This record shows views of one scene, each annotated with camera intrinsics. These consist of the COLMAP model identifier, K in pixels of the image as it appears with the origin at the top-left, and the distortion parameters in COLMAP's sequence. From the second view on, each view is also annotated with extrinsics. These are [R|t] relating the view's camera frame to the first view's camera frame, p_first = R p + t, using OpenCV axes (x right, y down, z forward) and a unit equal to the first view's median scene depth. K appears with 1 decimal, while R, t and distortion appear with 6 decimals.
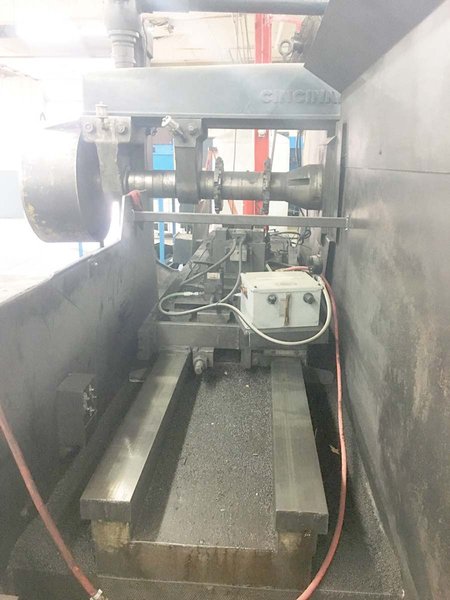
lens RADIAL K [[509.4, 0, 225.0], [0, 509.4, 300.0], [0, 0, 1]] dist [0.068681, -0.099550]
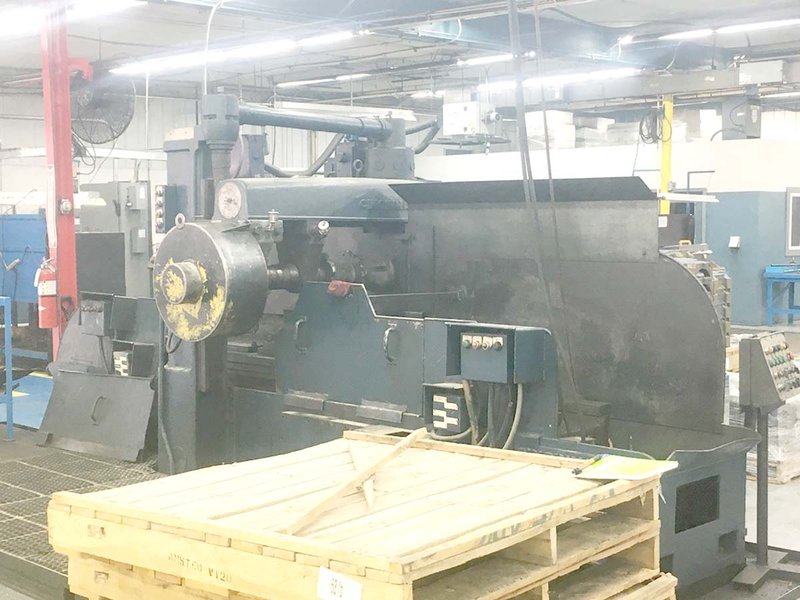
lens RADIAL K [[1156.7, 0, 400.0], [0, 1156.7, 300.0], [0, 0, 1]] dist [0.018787, 0.027704]
pose [[0.629100, -0.068236, 0.774323, -1.660072], [0.212695, 0.973234, -0.087040, 0.080008], [-0.747659, 0.219452, 0.626776, -0.634288]]
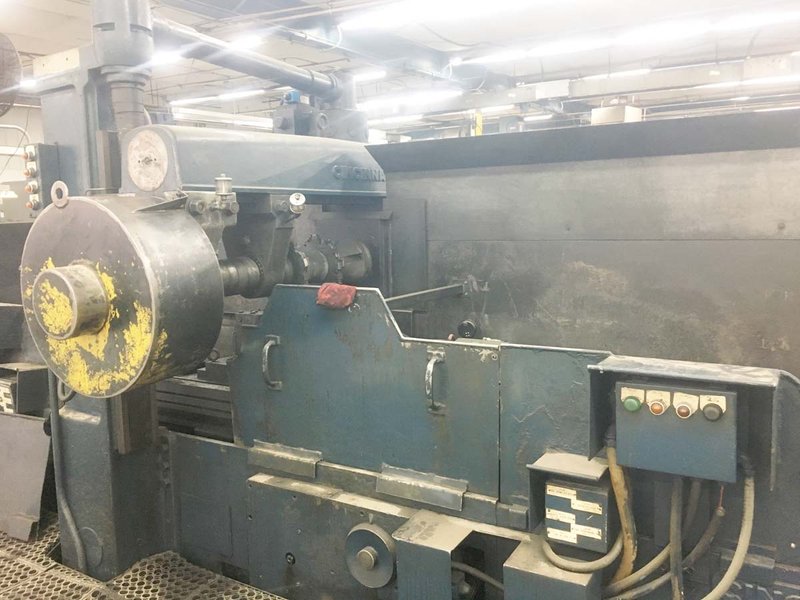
lens RADIAL K [[679.2, 0, 400.0], [0, 679.2, 300.0], [0, 0, 1]] dist [0.068681, -0.099550]
pose [[0.442997, -0.144528, 0.884797, -0.798493], [0.264334, 0.964104, 0.025137, -0.136656], [-0.856669, 0.222746, 0.465299, 0.302048]]
